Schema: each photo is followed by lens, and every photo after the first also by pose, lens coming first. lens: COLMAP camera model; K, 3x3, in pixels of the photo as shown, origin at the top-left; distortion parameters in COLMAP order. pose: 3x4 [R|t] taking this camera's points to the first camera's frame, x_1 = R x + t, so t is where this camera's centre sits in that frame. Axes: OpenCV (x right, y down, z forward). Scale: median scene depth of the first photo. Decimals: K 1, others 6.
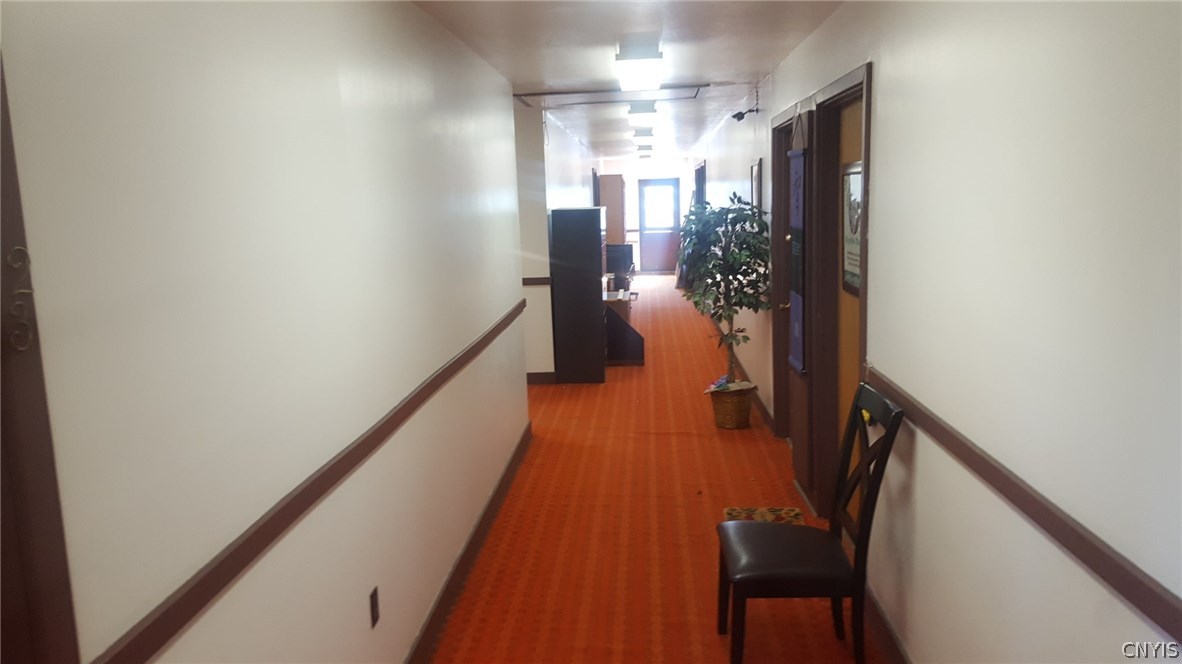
lens RADIAL K [[857.7, 0, 590.8], [0, 857.7, 330.8], [0, 0, 1]] dist [0.023634, -0.003502]
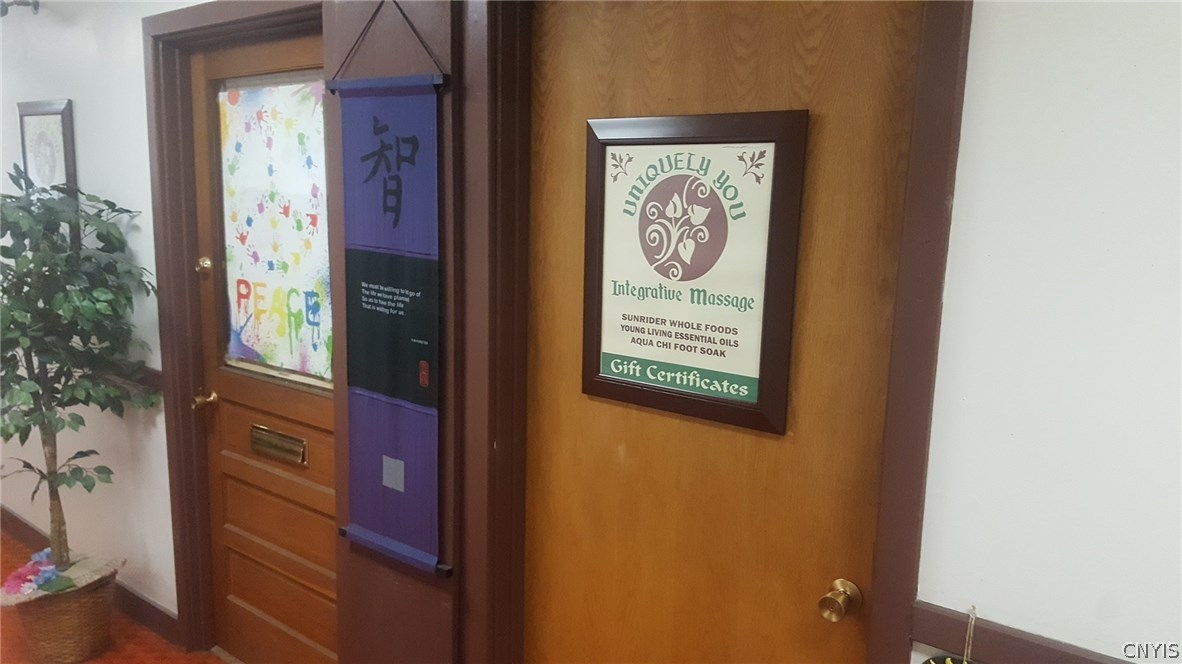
lens RADIAL K [[857.7, 0, 587.1], [0, 857.7, 336.4], [0, 0, 1]] dist [0.023634, -0.003502]
pose [[0.575720, -0.078370, 0.813882, -0.051768], [0.076670, 0.996185, 0.041690, -0.066113], [-0.814044, 0.038398, 0.579532, 0.494507]]
